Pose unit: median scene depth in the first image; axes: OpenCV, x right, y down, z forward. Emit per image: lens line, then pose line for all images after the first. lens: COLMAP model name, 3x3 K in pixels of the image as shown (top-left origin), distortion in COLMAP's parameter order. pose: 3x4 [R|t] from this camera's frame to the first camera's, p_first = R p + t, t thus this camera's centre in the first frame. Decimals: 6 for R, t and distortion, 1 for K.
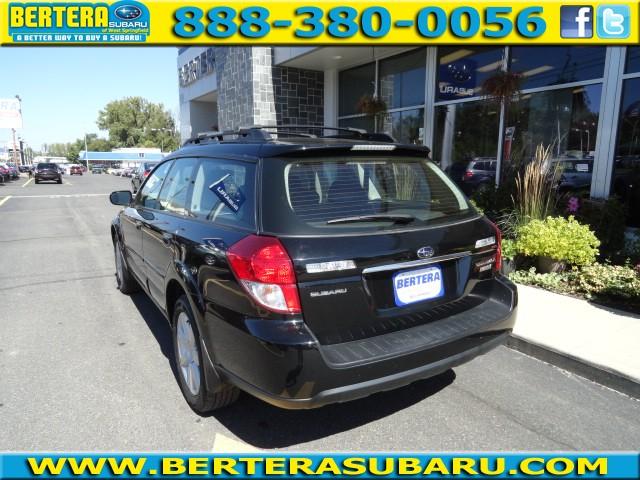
lens RADIAL K [[441.2, 0, 322.1], [0, 441.2, 241.2], [0, 0, 1]] dist [0.003503, 0.000800]
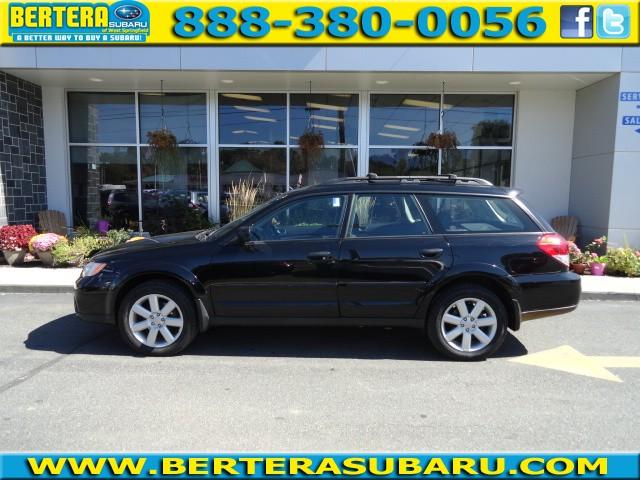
lens RADIAL K [[441.2, 0, 317.8], [0, 441.2, 239.1], [0, 0, 1]] dist [0.003503, 0.000800]
pose [[0.545524, -0.080878, 0.834184, -0.462612], [0.139510, 0.990209, 0.004771, -0.029736], [-0.826402, 0.113775, 0.551466, 0.144450]]
